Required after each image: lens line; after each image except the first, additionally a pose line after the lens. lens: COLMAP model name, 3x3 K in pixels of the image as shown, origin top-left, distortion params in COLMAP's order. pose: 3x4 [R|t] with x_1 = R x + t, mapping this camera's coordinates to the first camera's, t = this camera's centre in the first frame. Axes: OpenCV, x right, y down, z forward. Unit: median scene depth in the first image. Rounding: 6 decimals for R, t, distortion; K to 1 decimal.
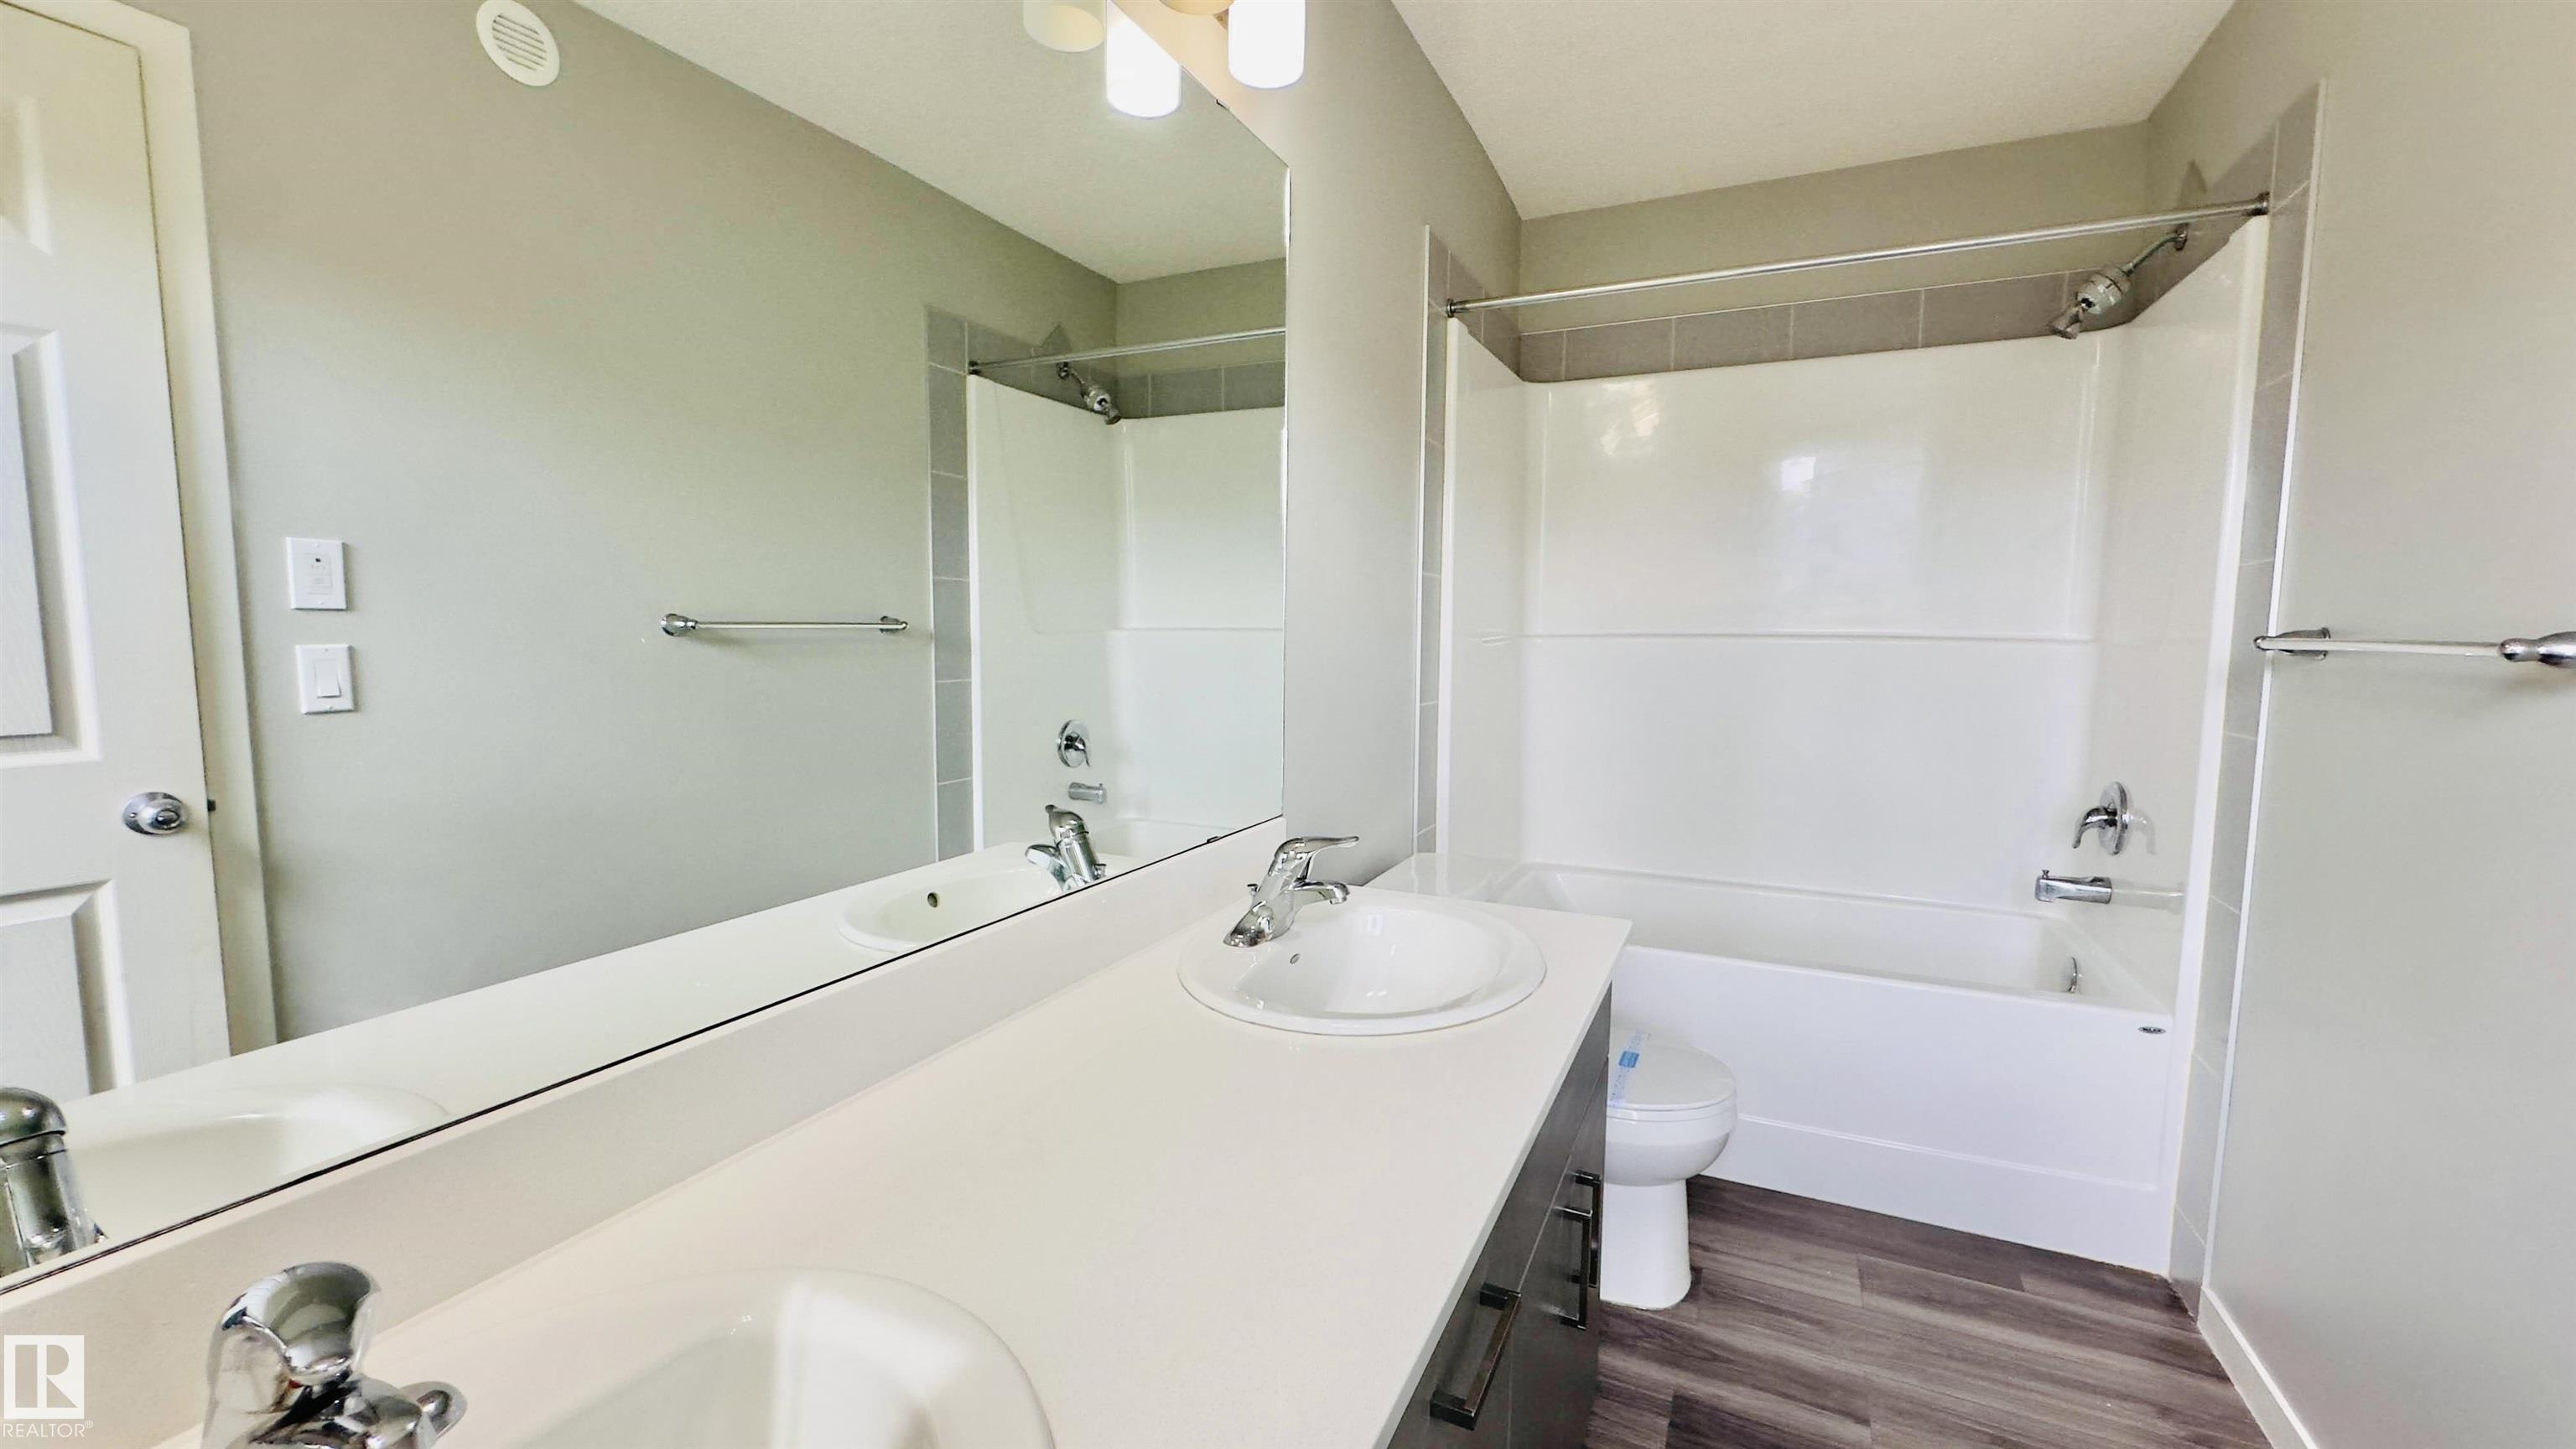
lens RADIAL K [[1027.9, 0, 1286.7], [0, 1027.9, 727.8], [0, 0, 1]] dist [0.001205, 0.000423]
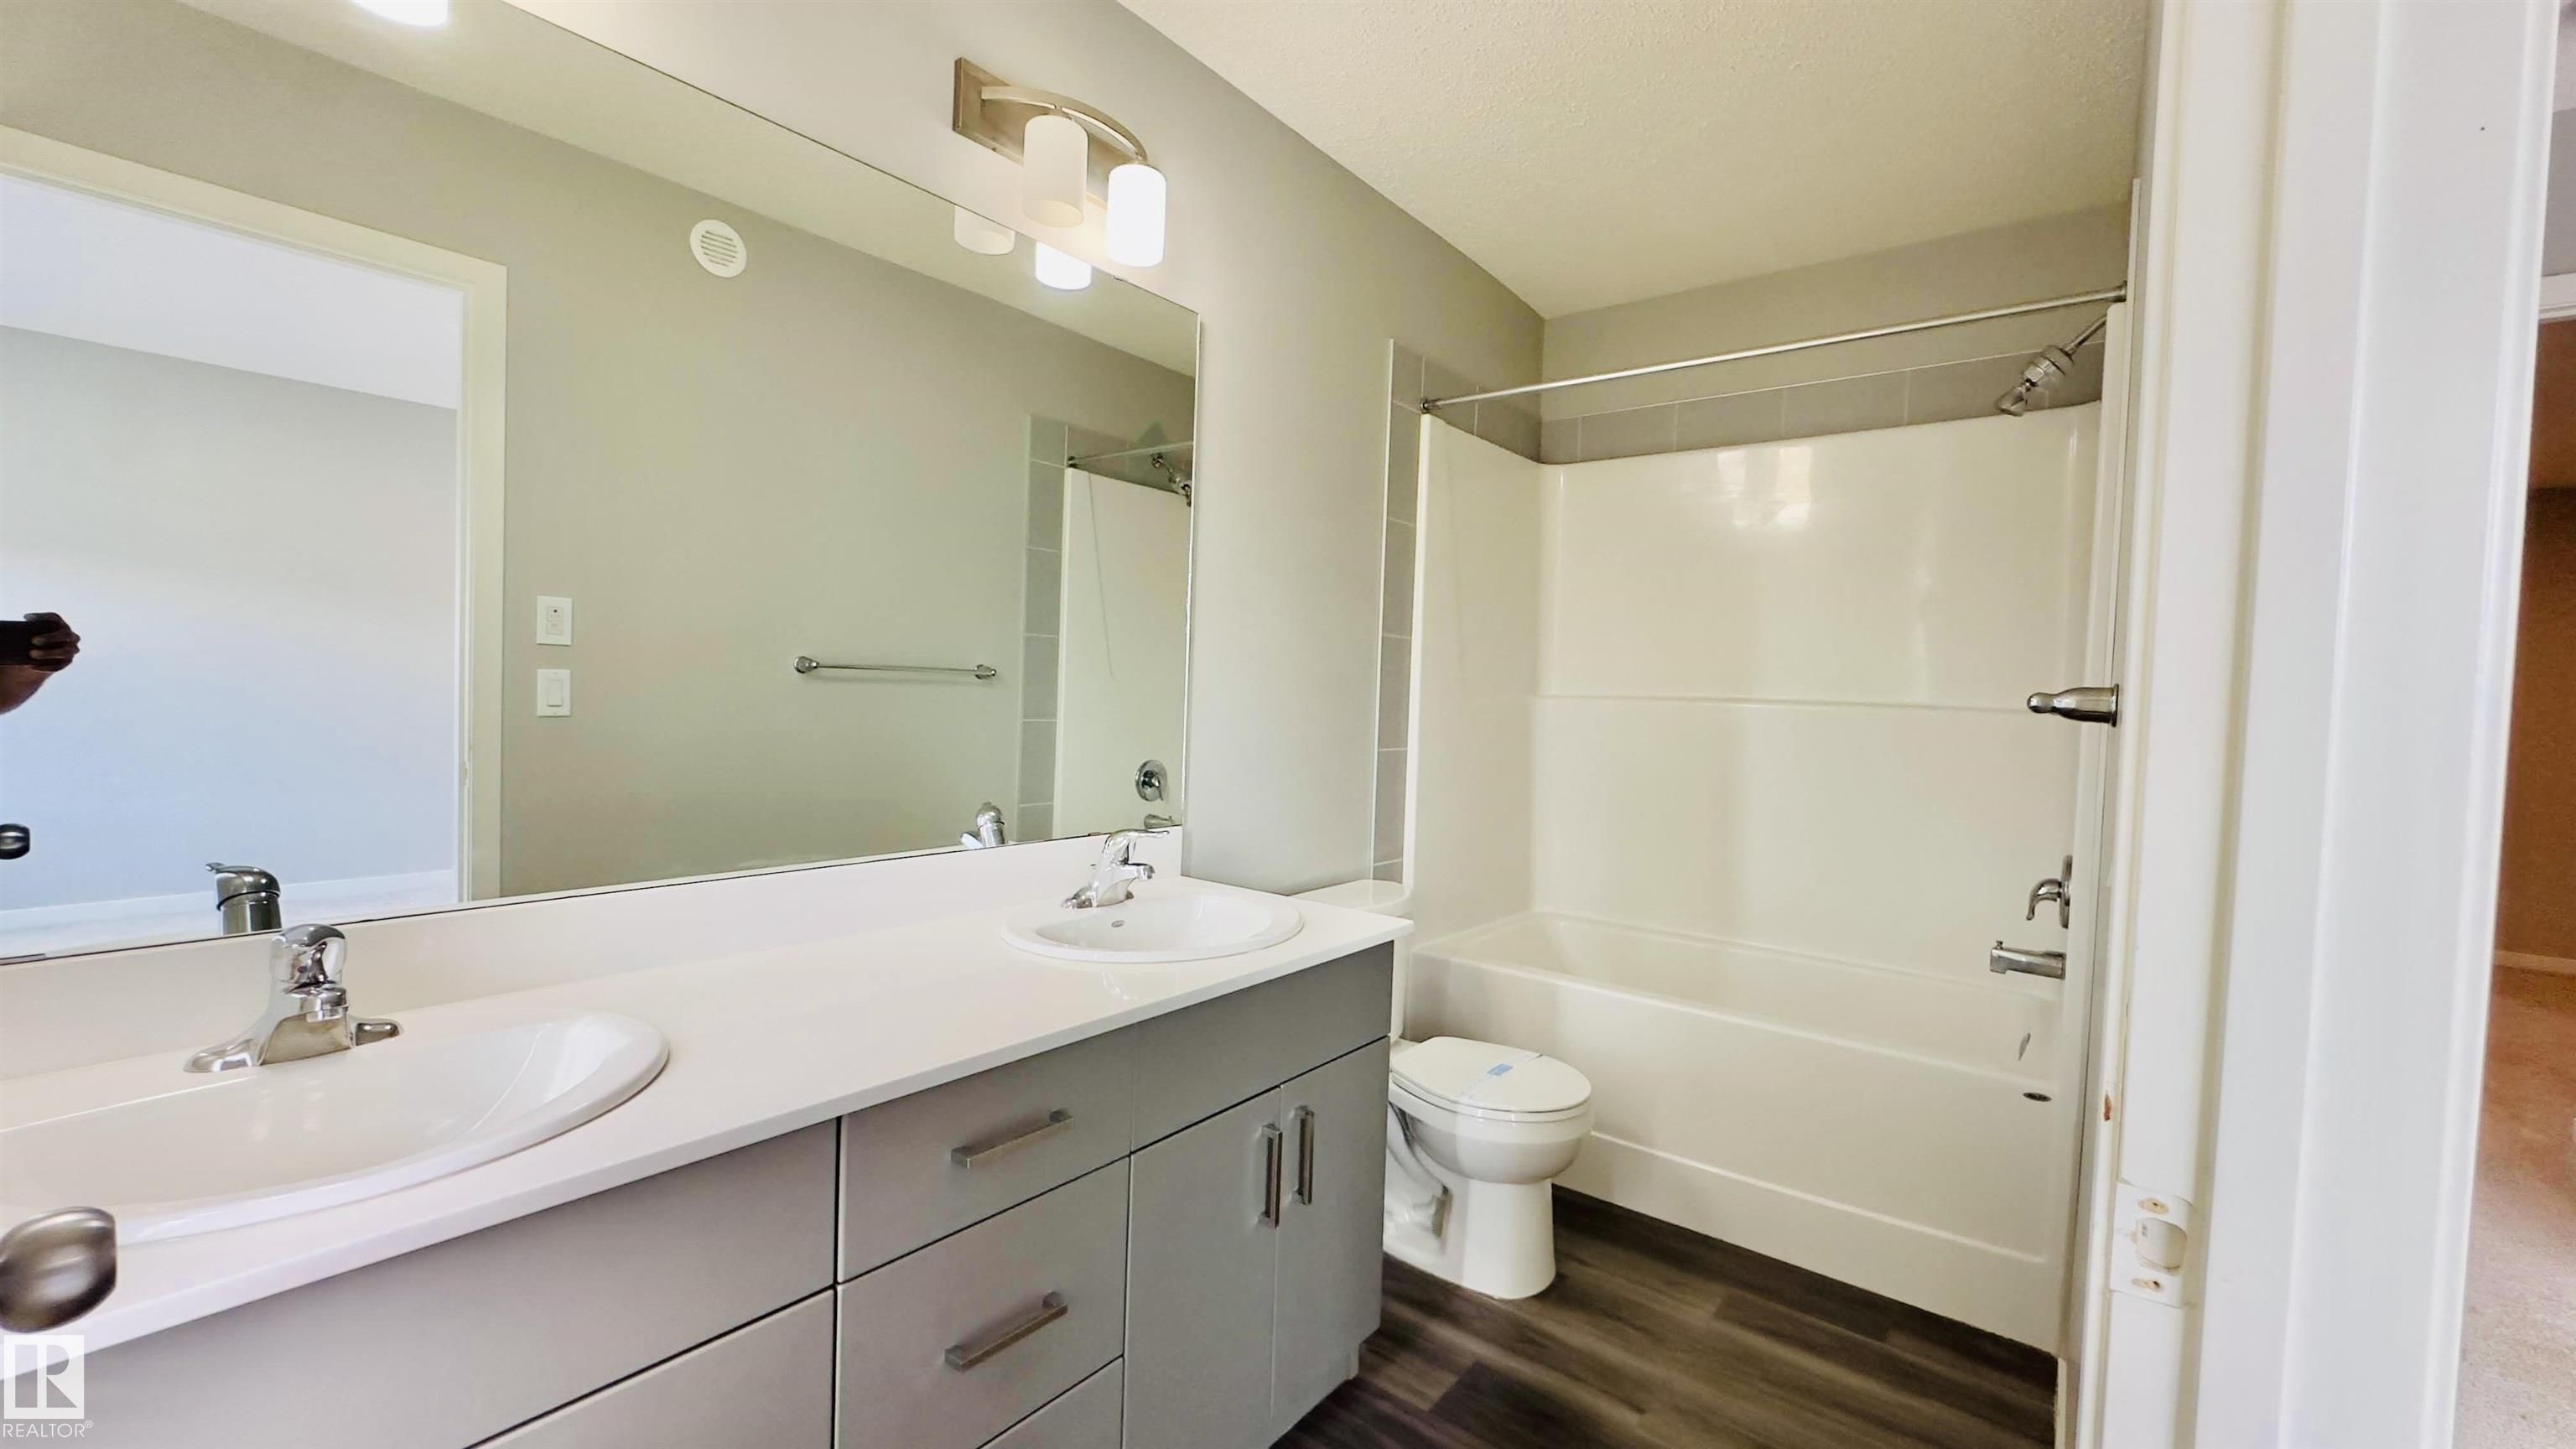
lens RADIAL K [[1027.9, 0, 1286.7], [0, 1027.9, 727.8], [0, 0, 1]] dist [0.001205, 0.000423]
pose [[0.975387, 0.034772, -0.217741, 0.288855], [-0.048929, 0.997001, -0.059964, 0.027689], [0.215003, 0.069142, 0.974163, -0.132305]]
